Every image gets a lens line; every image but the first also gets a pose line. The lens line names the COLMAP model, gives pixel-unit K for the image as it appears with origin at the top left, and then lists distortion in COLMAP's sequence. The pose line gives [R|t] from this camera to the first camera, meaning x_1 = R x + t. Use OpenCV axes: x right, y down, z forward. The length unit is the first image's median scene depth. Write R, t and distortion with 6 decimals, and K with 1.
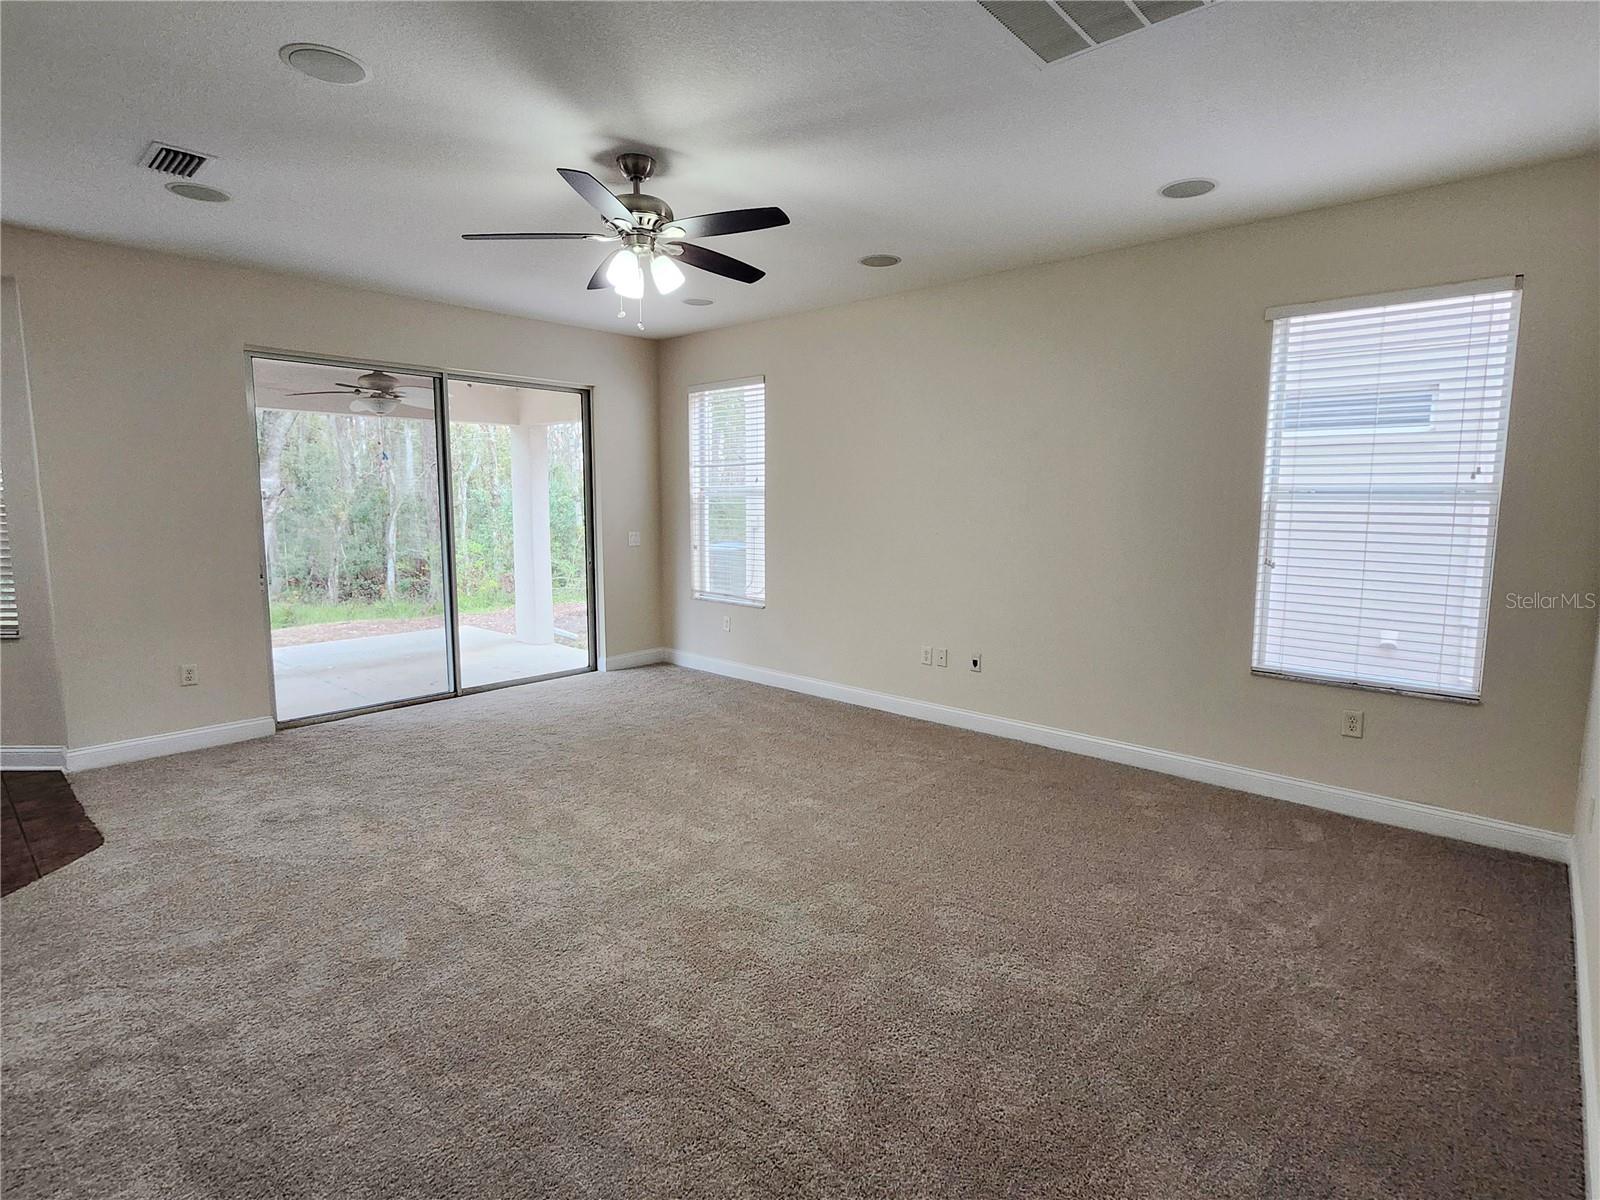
lens RADIAL K [[780.7, 0, 807.7], [0, 780.7, 602.7], [0, 0, 1]] dist [0.003212, 0.000062]
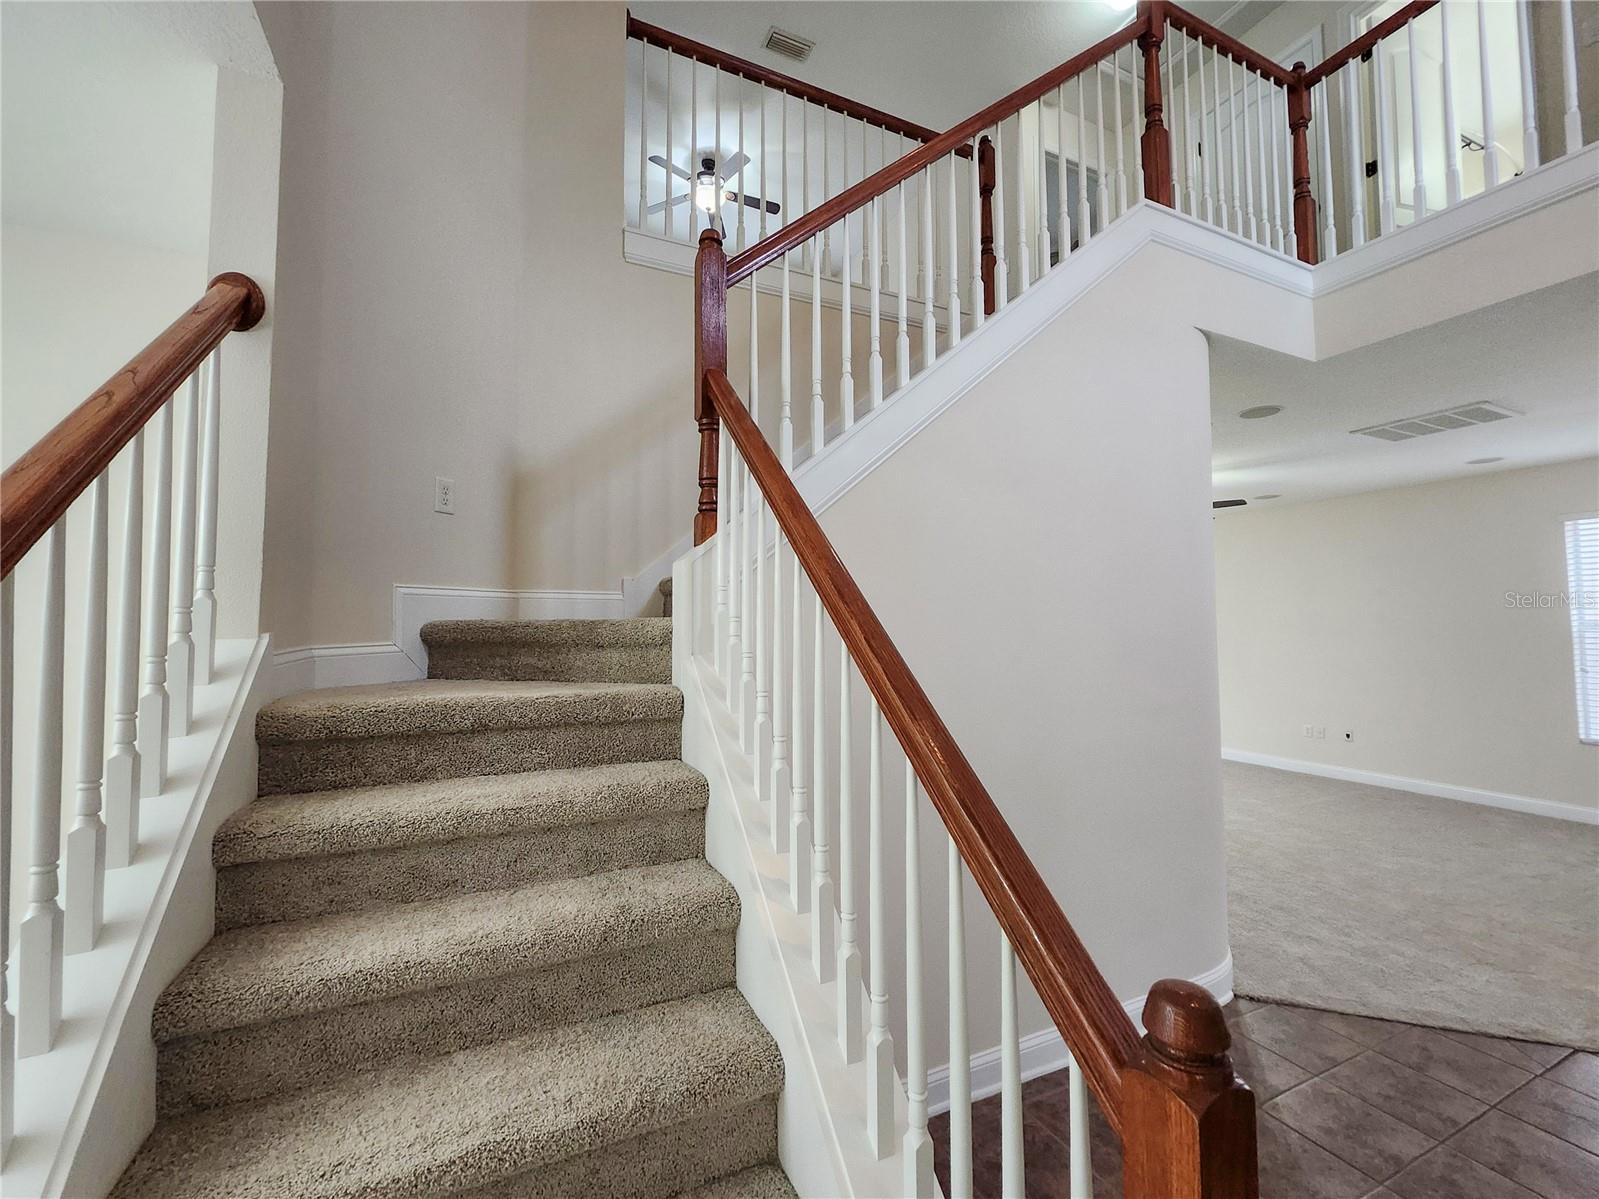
lens RADIAL K [[653.2, 0, 797.1], [0, 653.2, 607.5], [0, 0, 1]] dist [-0.007069, -0.000221]
pose [[0.919350, -0.024764, -0.392660, -0.346840], [-0.040188, 0.986886, -0.156333, 0.090700], [0.391383, 0.159505, 0.906299, -0.807356]]
